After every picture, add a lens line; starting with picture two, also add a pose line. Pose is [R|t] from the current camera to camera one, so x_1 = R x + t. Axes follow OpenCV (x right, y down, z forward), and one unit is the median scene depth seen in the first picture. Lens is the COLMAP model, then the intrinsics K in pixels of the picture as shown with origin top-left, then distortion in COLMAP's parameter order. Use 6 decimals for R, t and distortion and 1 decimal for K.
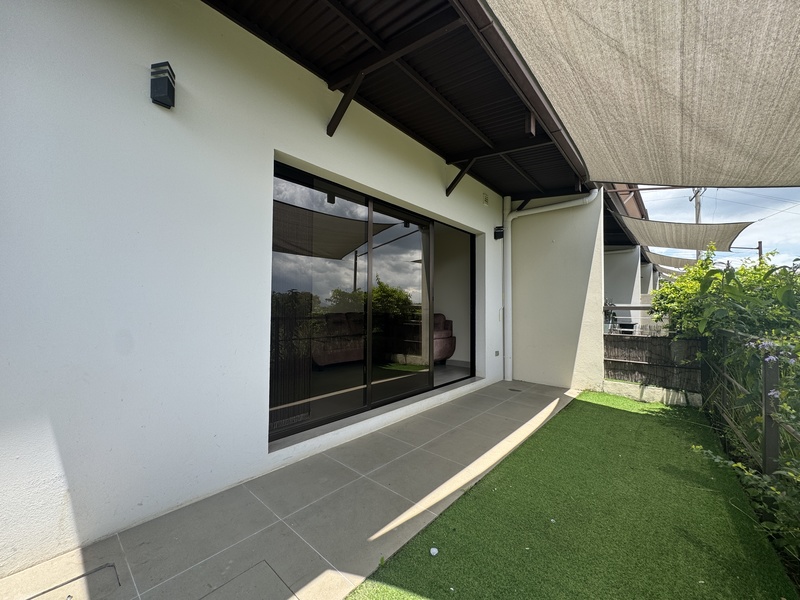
lens RADIAL K [[319.8, 0, 398.1], [0, 319.8, 298.0], [0, 0, 1]] dist [0.002159, 0.000699]
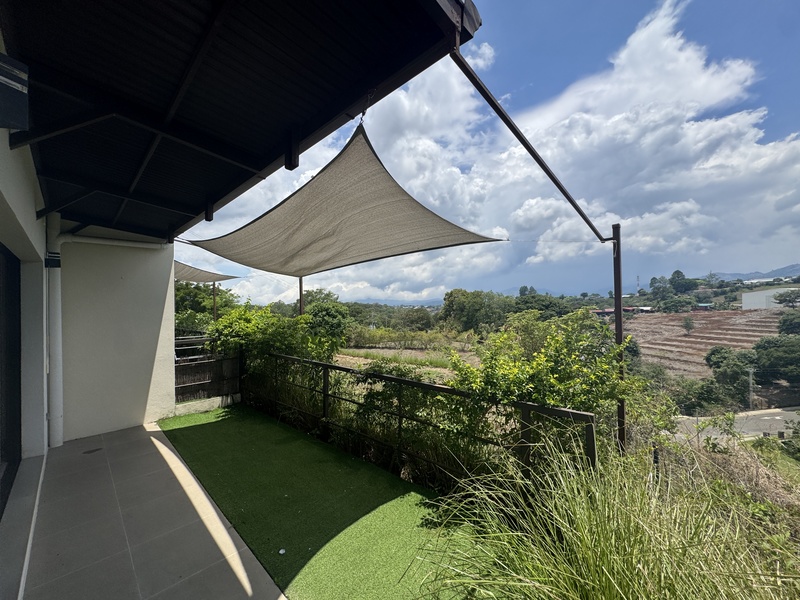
lens RADIAL K [[319.8, 0, 398.2], [0, 319.8, 298.6], [0, 0, 1]] dist [0.002159, 0.000699]
pose [[0.063557, 0.004017, 0.997970, -0.499052], [-0.012717, 0.999914, -0.003215, -0.146721], [-0.997897, -0.012486, 0.063603, 0.137995]]
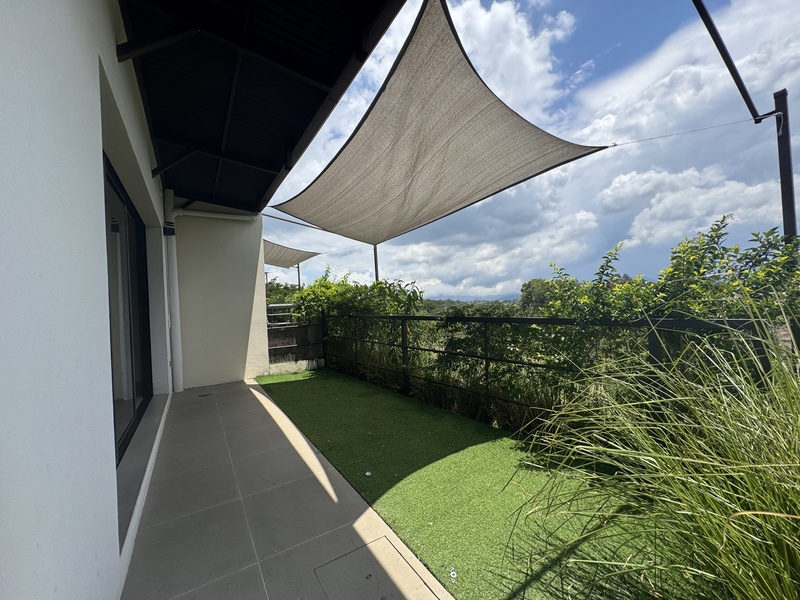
lens RADIAL K [[319.8, 0, 400.4], [0, 319.8, 299.2], [0, 0, 1]] dist [0.002159, 0.000699]
pose [[0.278448, -0.012775, 0.960366, -0.447952], [0.020704, 0.999759, 0.007297, -0.000880], [-0.960228, 0.017852, 0.278645, 0.163611]]
